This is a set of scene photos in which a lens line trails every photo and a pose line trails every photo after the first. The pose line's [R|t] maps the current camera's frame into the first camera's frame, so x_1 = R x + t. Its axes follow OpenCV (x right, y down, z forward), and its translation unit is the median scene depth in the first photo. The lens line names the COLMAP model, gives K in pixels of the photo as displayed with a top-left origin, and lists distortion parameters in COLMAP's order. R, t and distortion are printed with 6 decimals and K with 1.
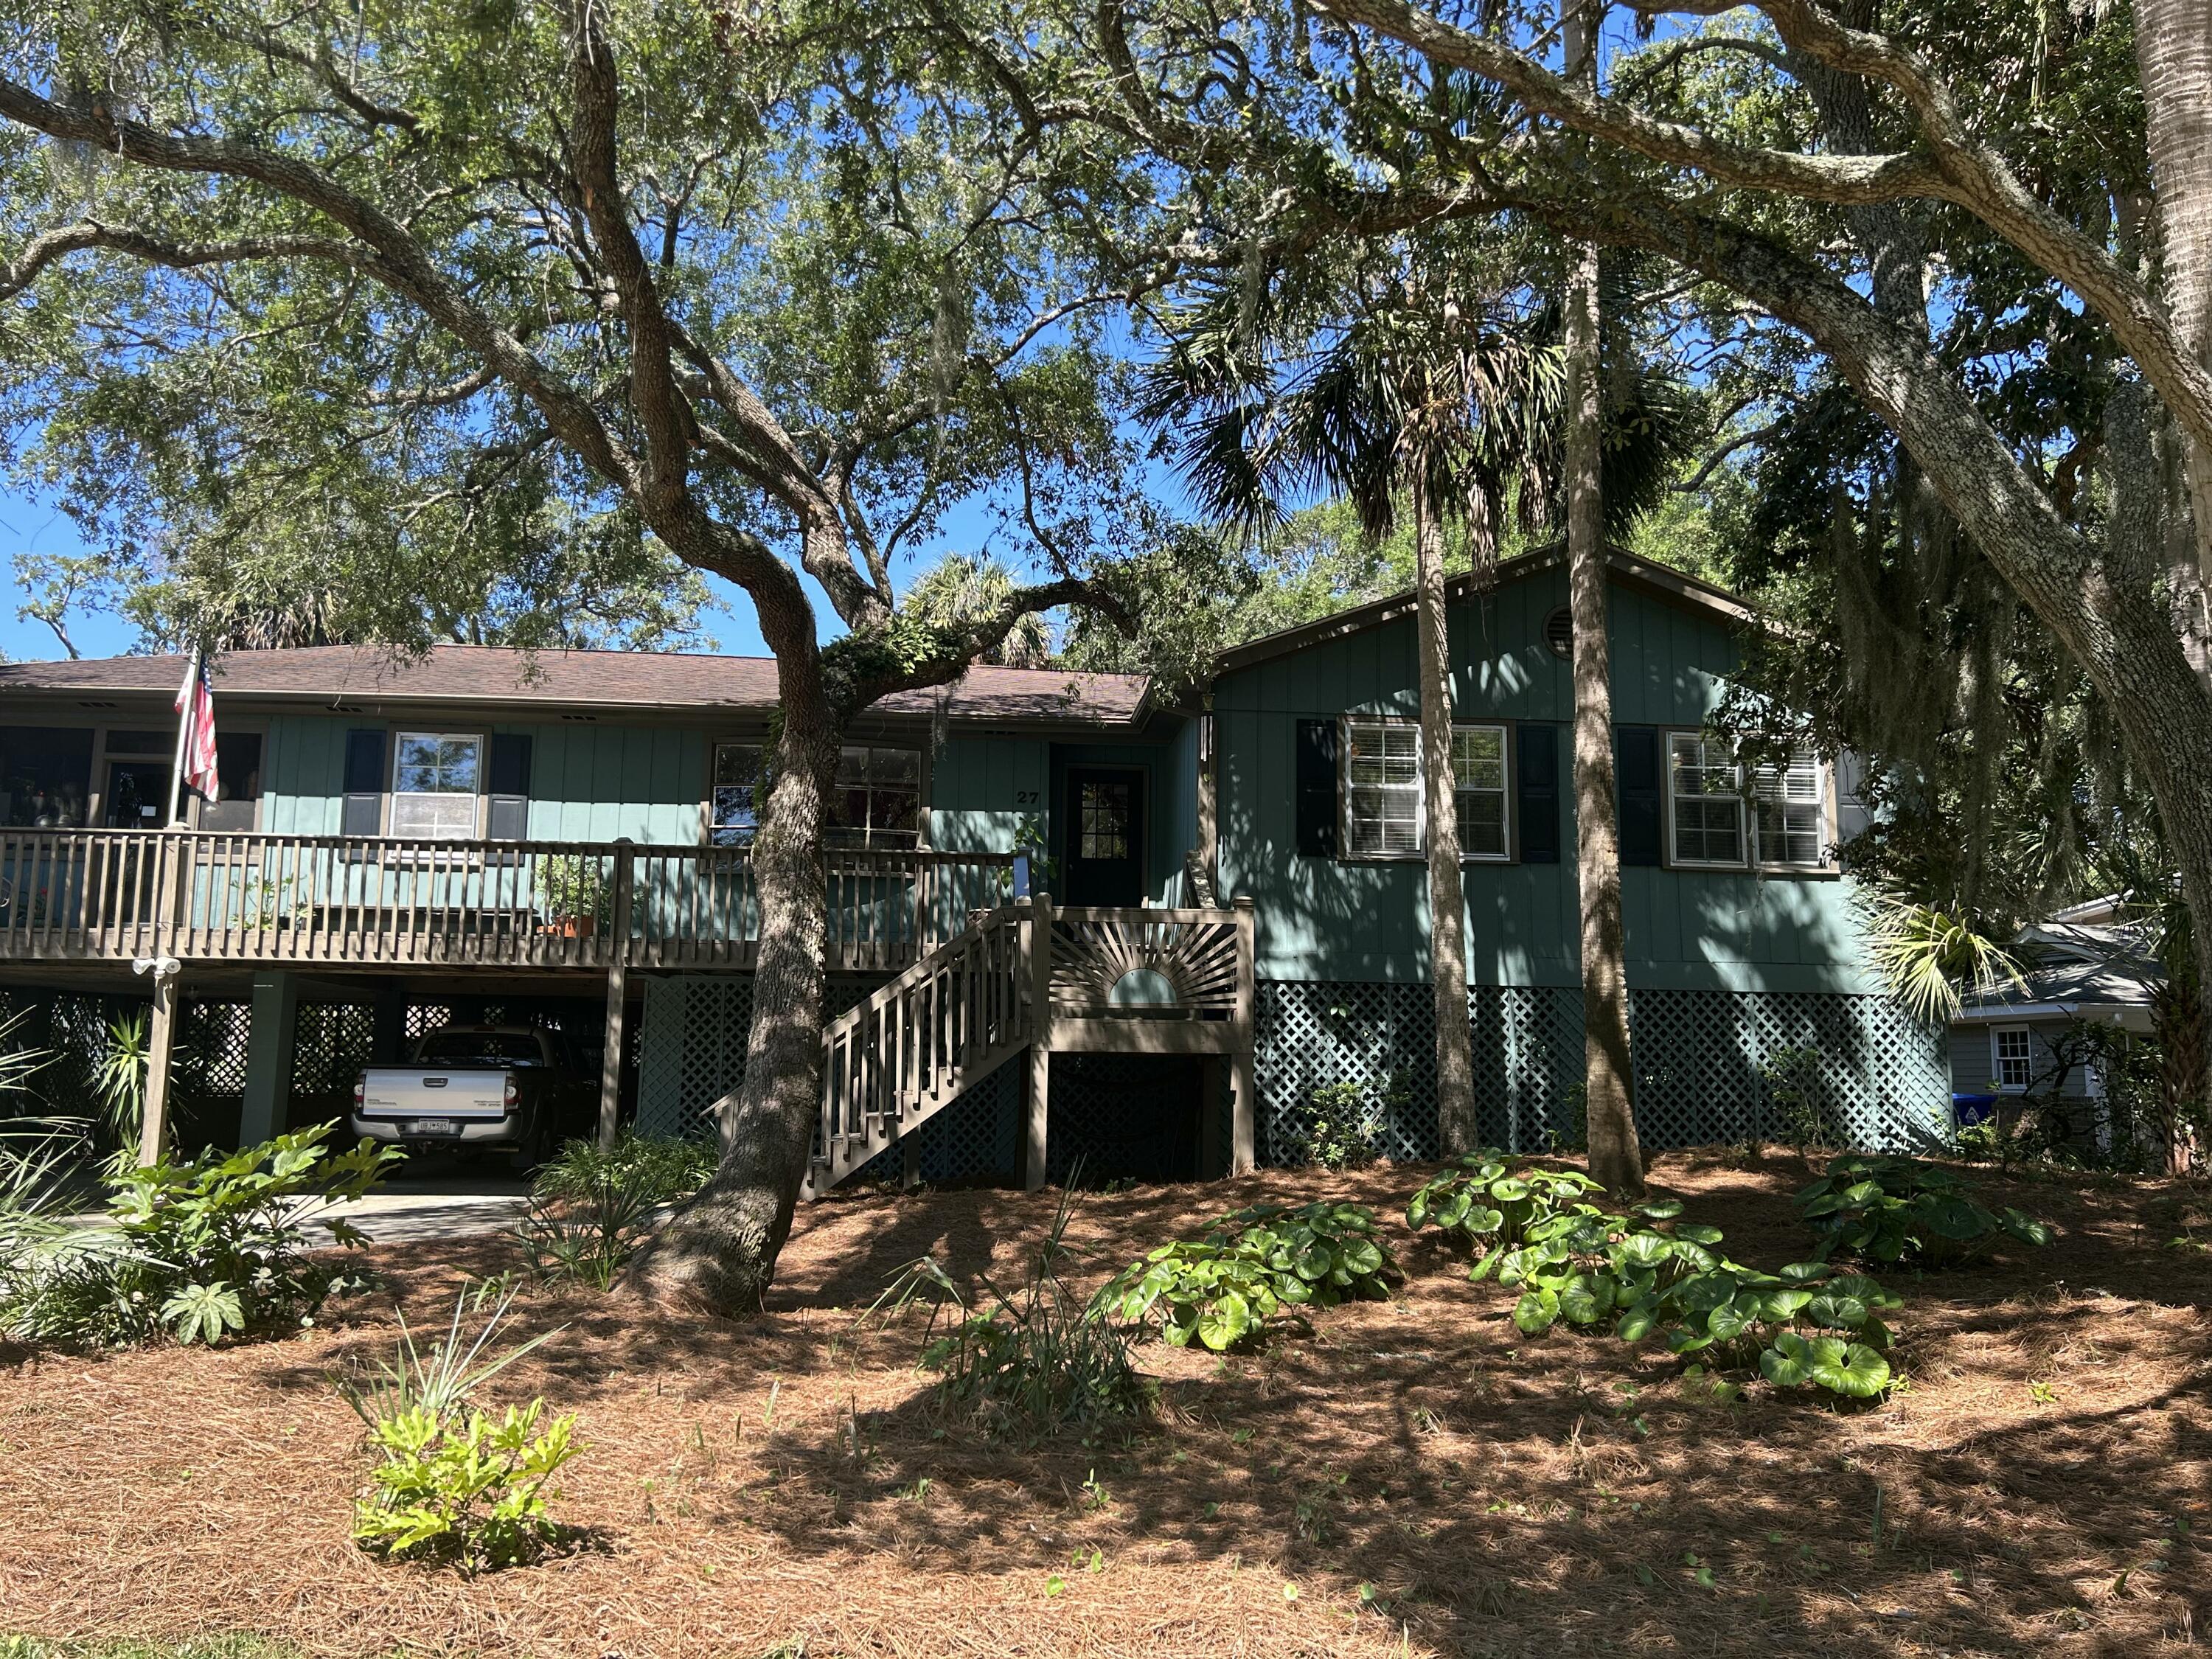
lens RADIAL K [[1657.5, 0, 1092.4], [0, 1657.5, 825.5], [0, 0, 1]] dist [0.057316, -0.064366]
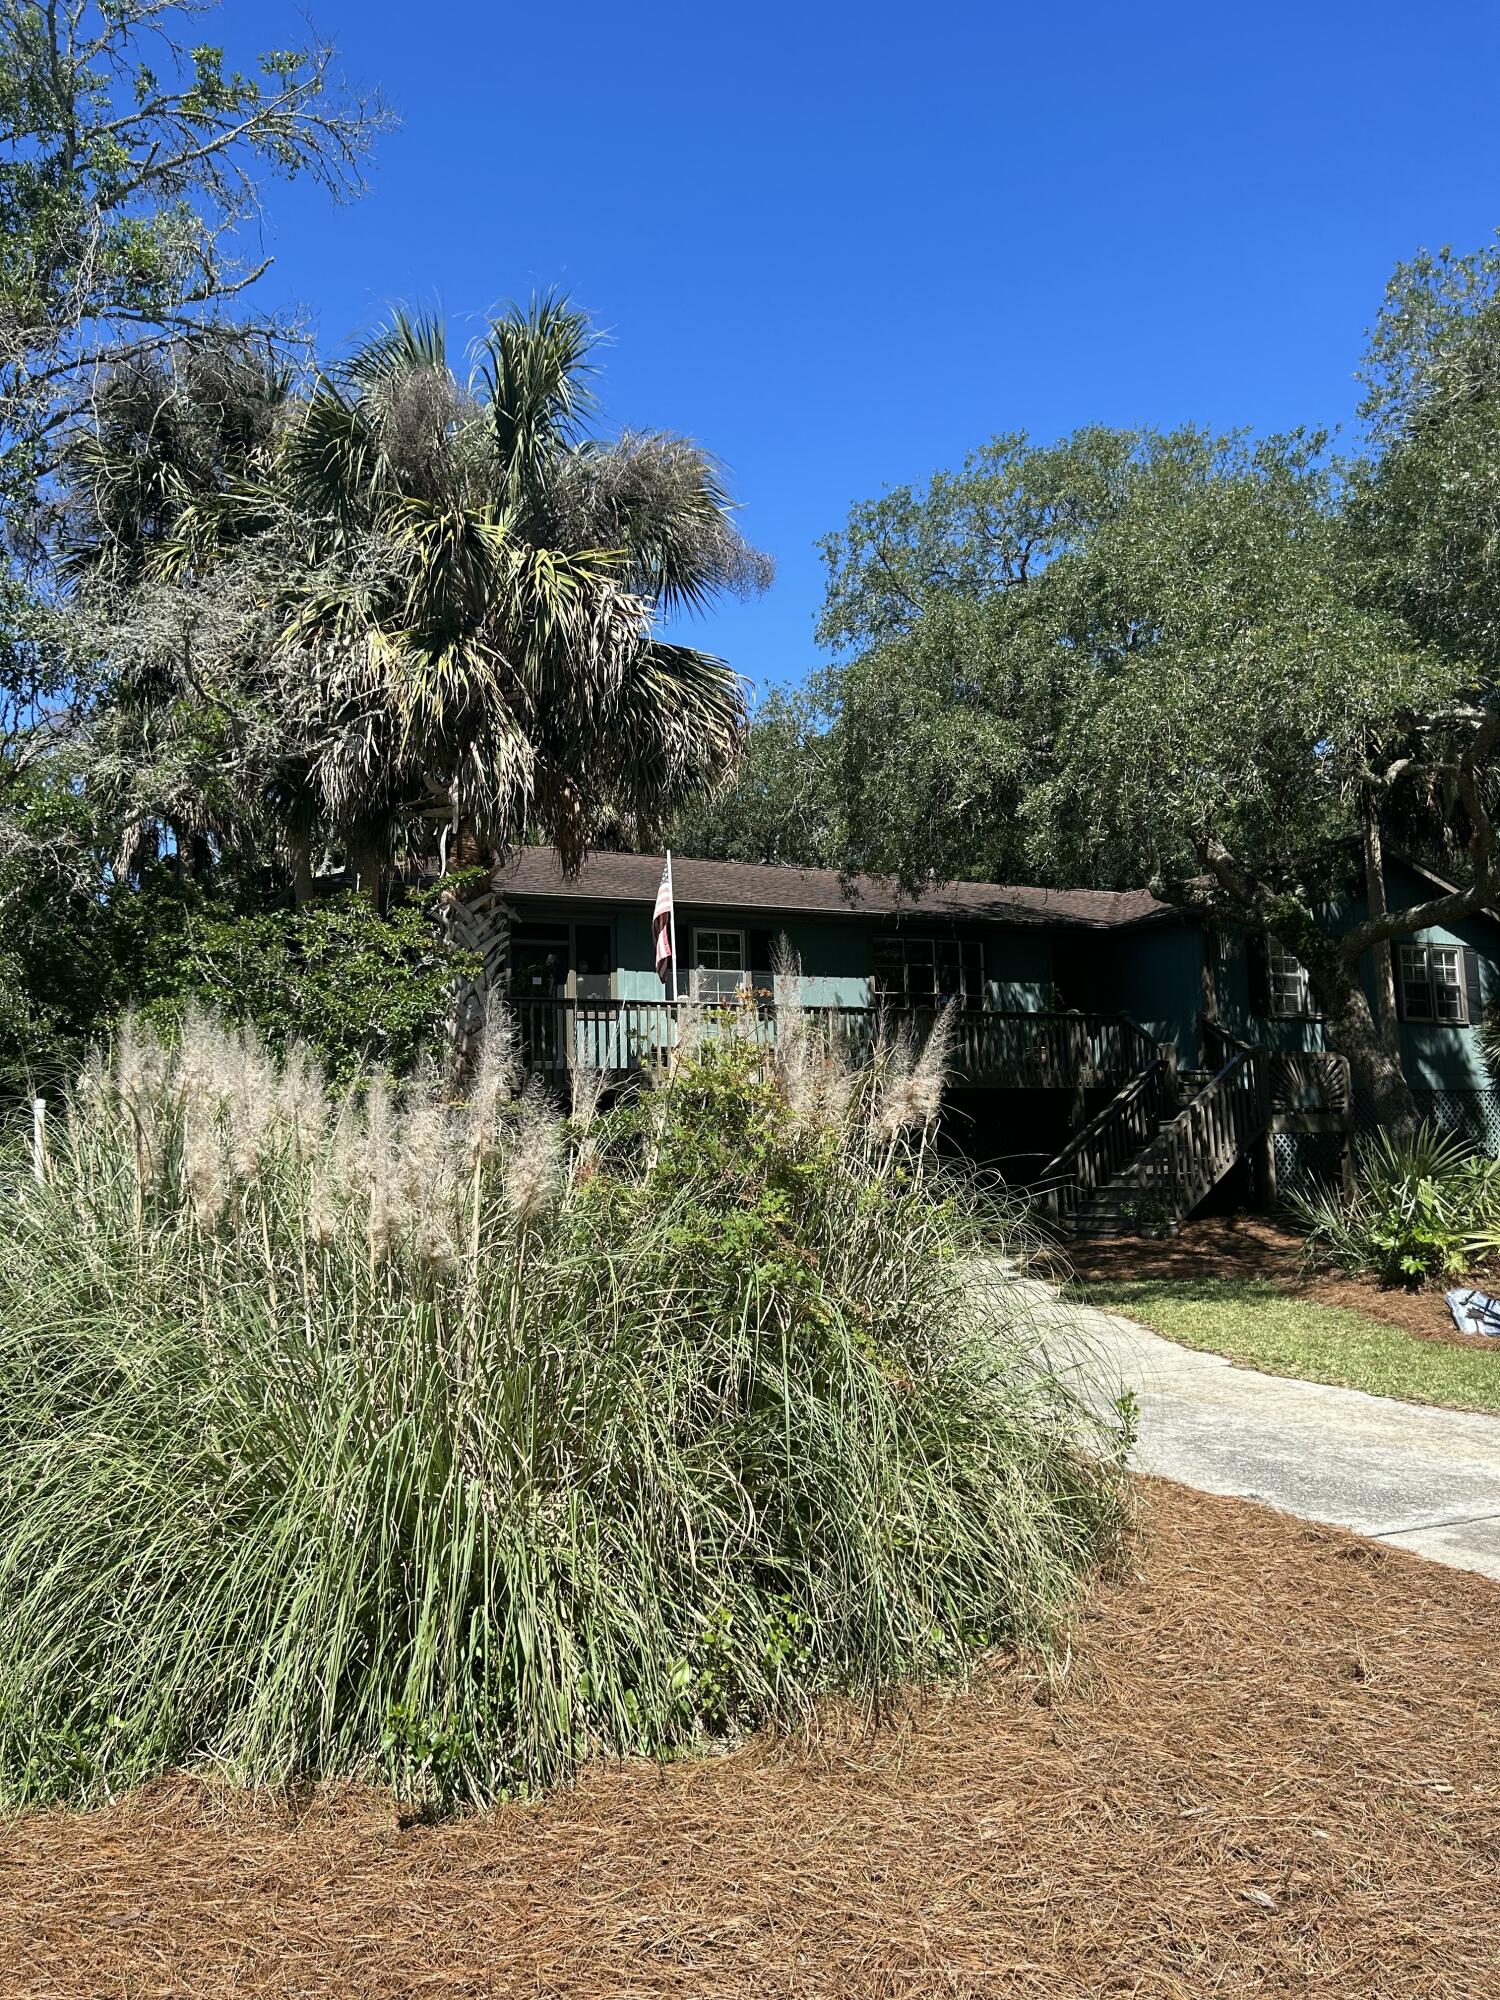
lens RADIAL K [[1498.6, 0, 728.8], [0, 1498.6, 994.2], [0, 0, 1]] dist [0.057316, -0.064366]
pose [[0.922671, 0.003208, 0.385576, -0.957640], [-0.018668, 0.999164, 0.036360, -0.048190], [-0.385137, -0.040746, 0.921959, -0.207069]]
